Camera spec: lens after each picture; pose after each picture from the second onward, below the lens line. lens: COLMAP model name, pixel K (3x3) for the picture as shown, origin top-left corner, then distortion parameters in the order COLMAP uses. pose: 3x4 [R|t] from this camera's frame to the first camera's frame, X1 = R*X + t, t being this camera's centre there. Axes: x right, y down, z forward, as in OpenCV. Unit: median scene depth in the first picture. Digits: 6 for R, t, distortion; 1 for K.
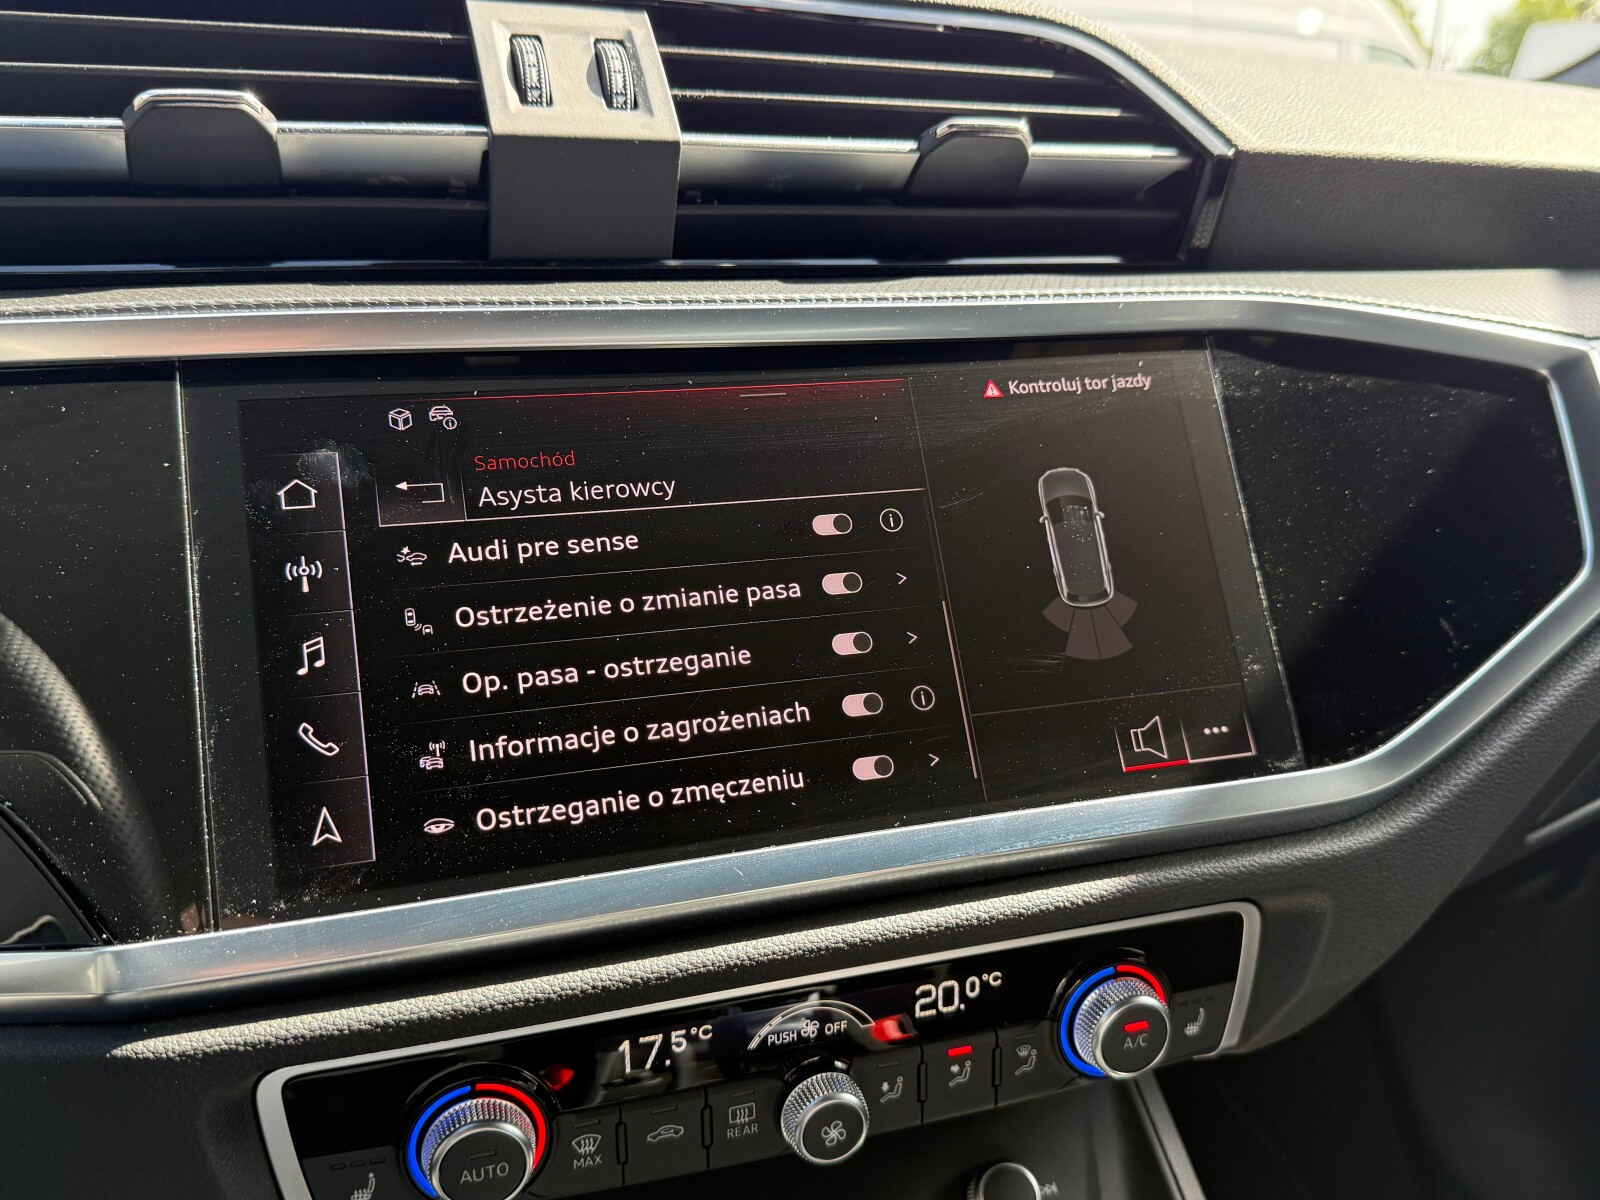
lens RADIAL K [[1416.2, 0, 795.6], [0, 1416.2, 605.0], [0, 0, 1]] dist [0.096312, -0.248913]
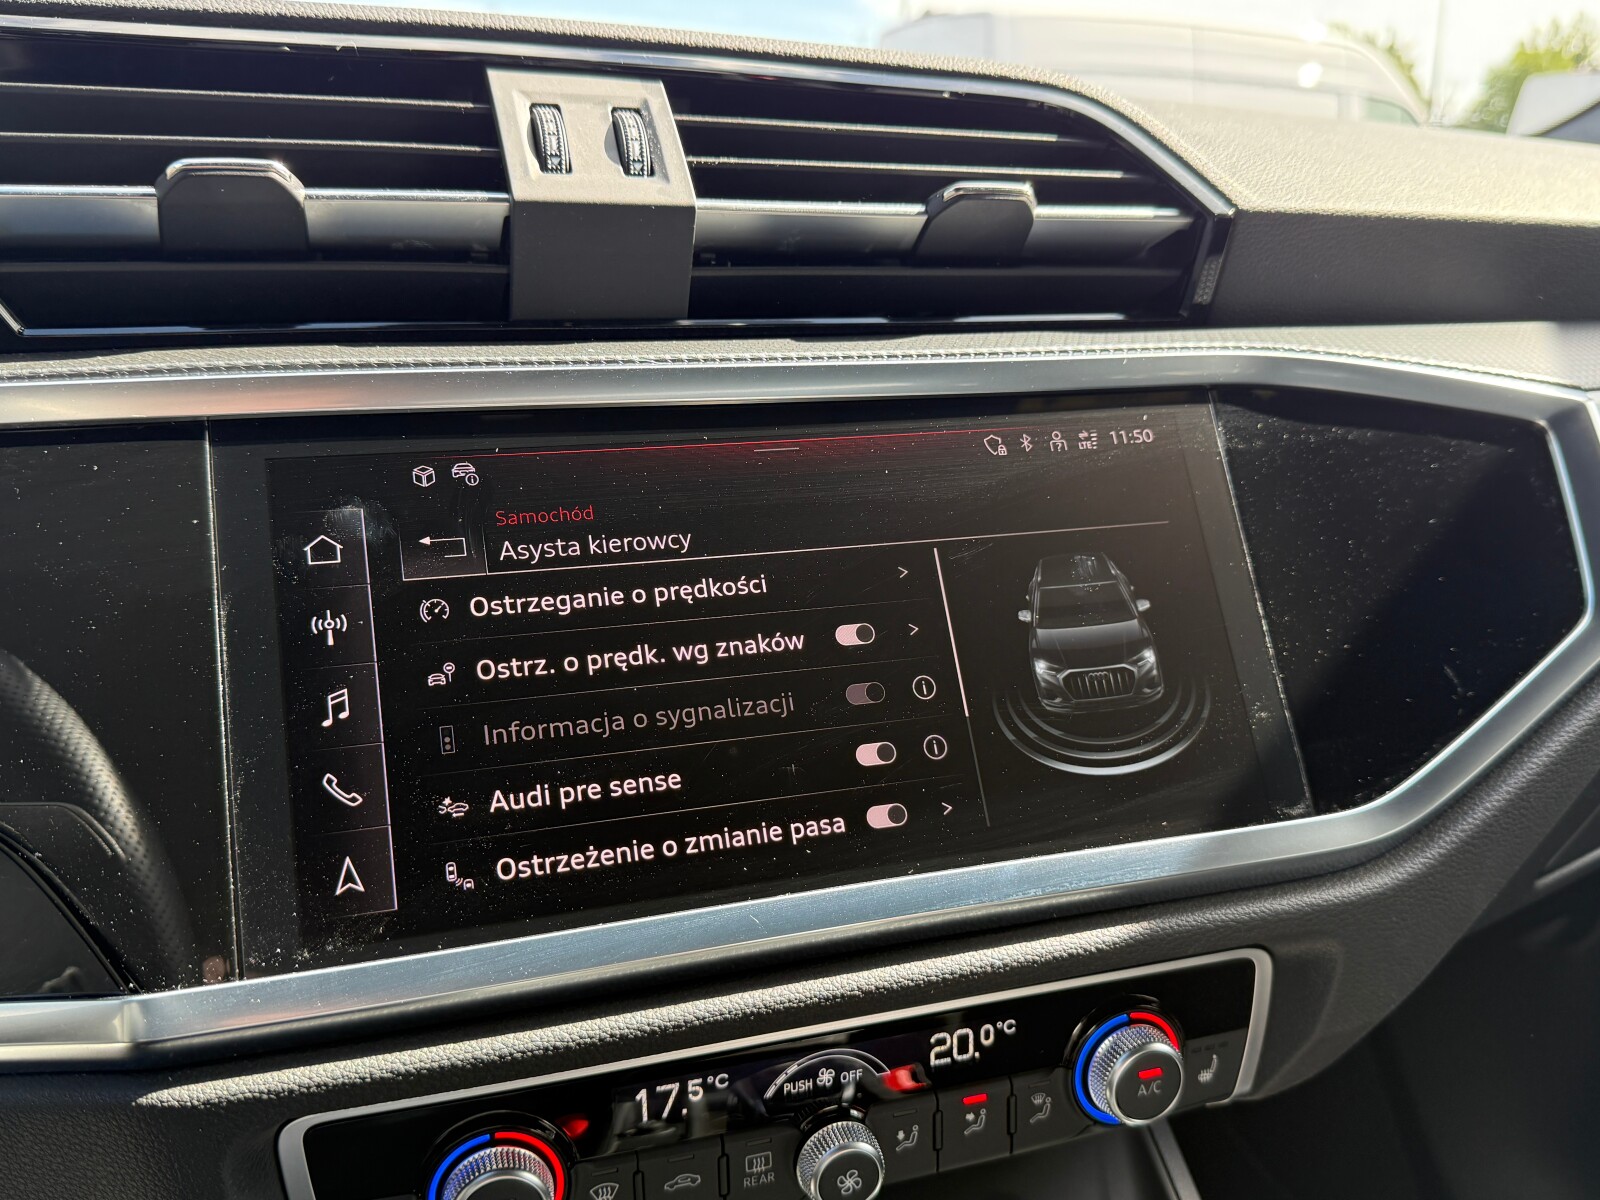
lens RADIAL K [[1416.2, 0, 798.9], [0, 1416.2, 600.4], [0, 0, 1]] dist [0.096312, -0.248913]
pose [[0.999983, -0.004551, -0.003553, -0.003738], [0.004416, 0.999305, -0.037006, -0.001655], [0.003719, 0.036989, 0.999309, -0.018862]]
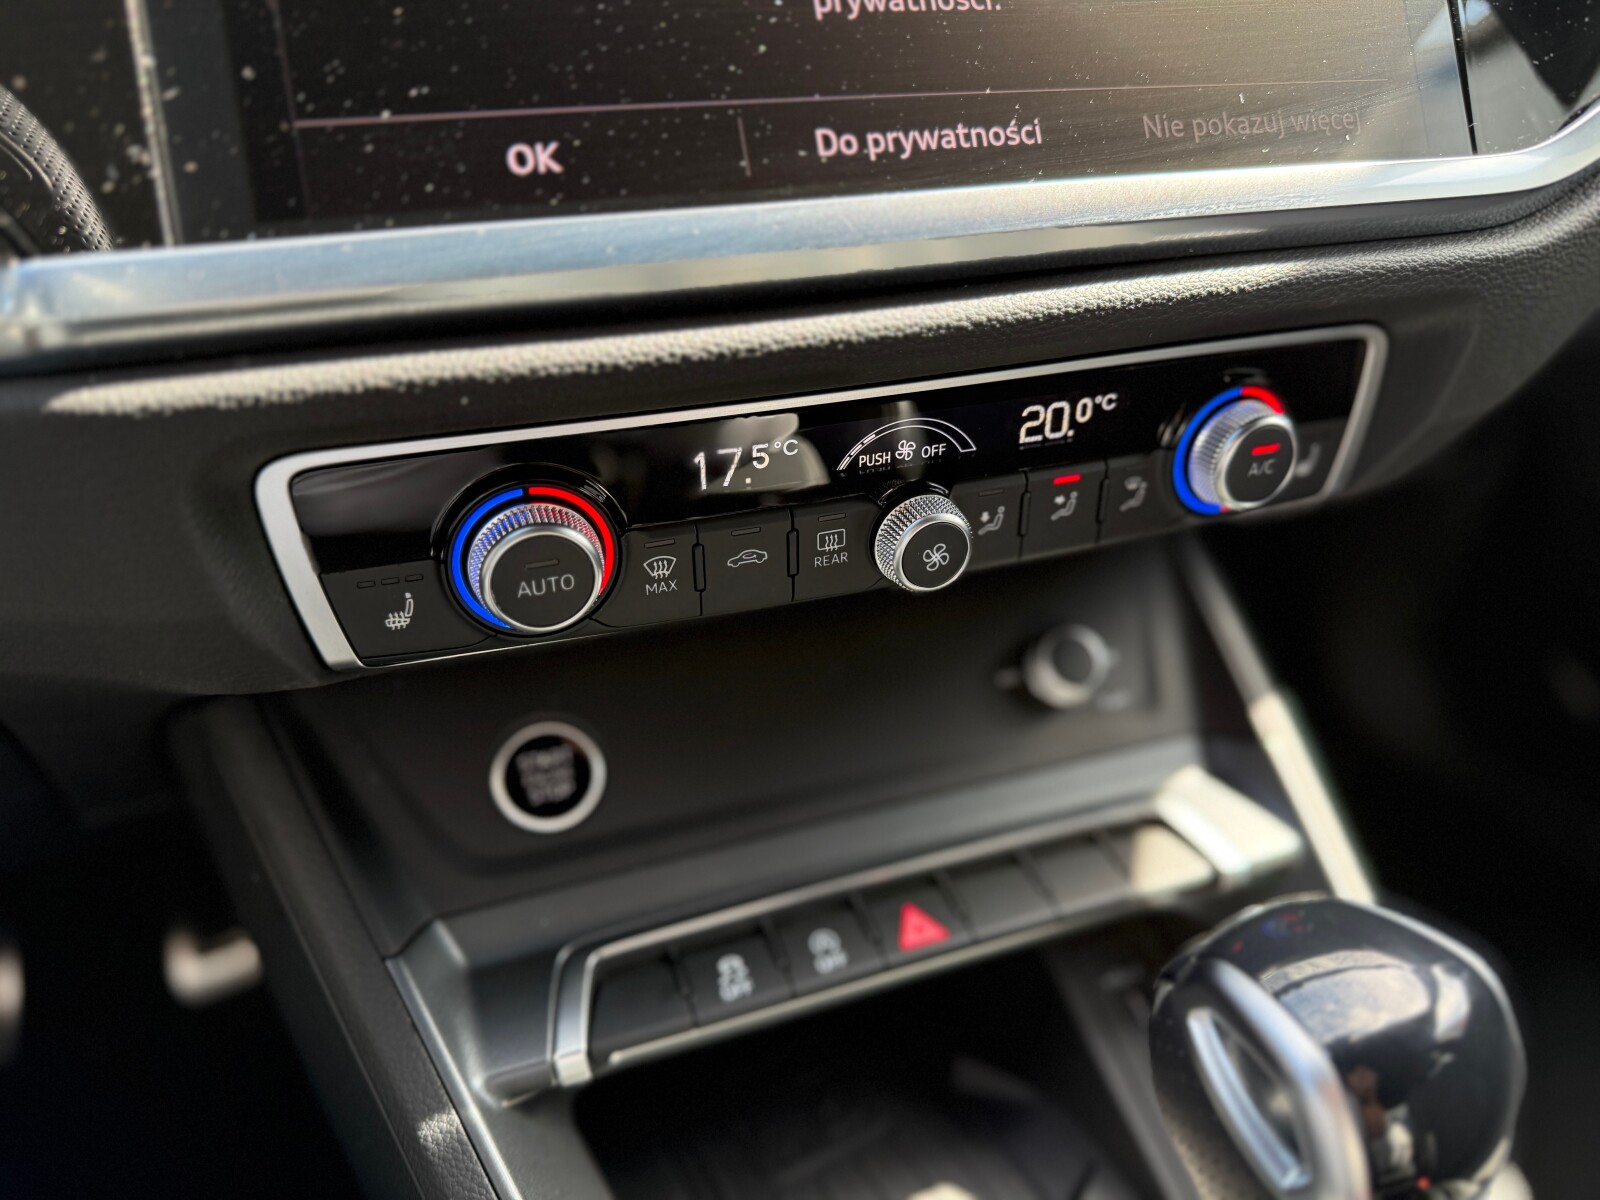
lens RADIAL K [[1135.6, 0, 791.0], [0, 1135.6, 594.7], [0, 0, 1]] dist [0.063490, -0.109072]
pose [[0.998975, -0.012255, 0.043570, -0.092658], [0.001701, 0.972129, 0.234440, 0.221621], [-0.045229, -0.234126, 0.971154, 0.306131]]
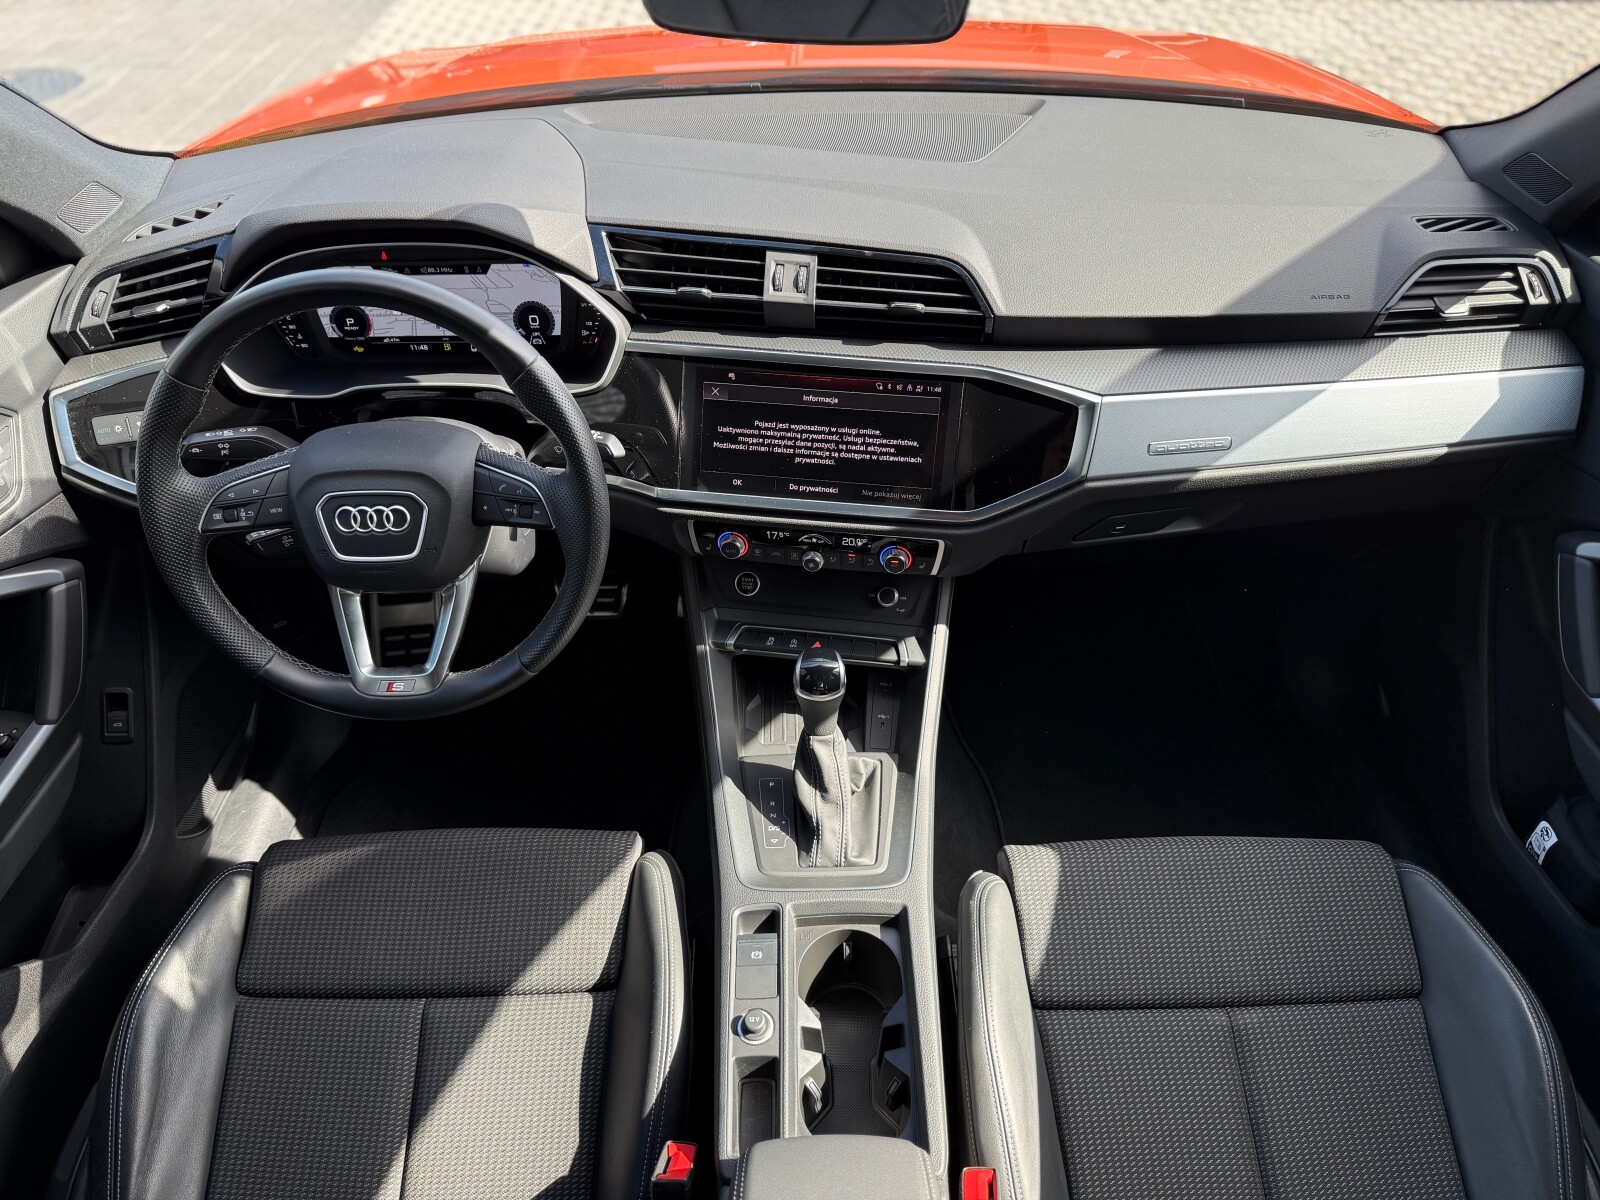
lens RADIAL K [[1135.6, 0, 804.9], [0, 1135.6, 613.0], [0, 0, 1]] dist [0.063490, -0.109072]
pose [[0.886824, 0.293050, -0.357301, 1.186205], [-0.110832, 0.885517, 0.451195, -0.956225], [0.448619, -0.360530, 0.817777, -1.687442]]
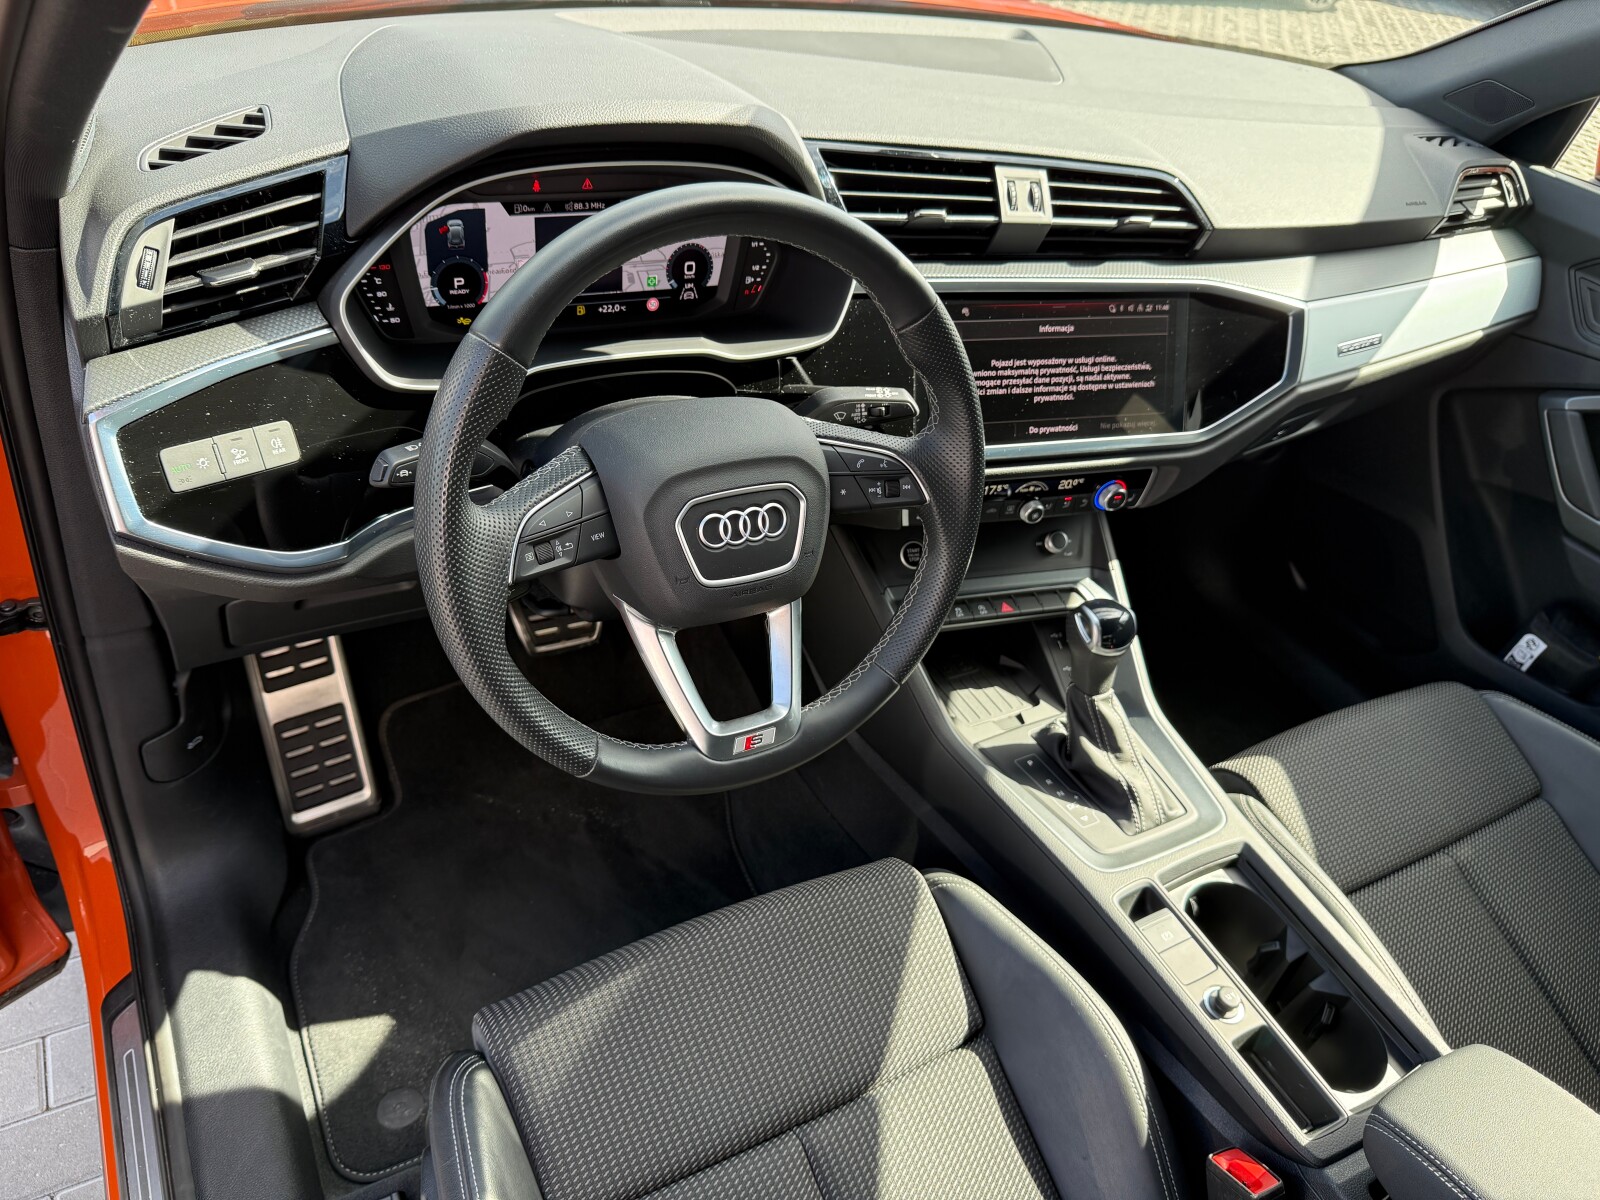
lens RADIAL K [[1135.6, 0, 790.9], [0, 1135.6, 610.3], [0, 0, 1]] dist [0.063490, -0.109072]
pose [[0.989817, 0.105967, 0.095044, -0.845176], [-0.135314, 0.907725, 0.397148, -0.492659], [-0.044189, -0.405964, 0.912820, -1.757082]]
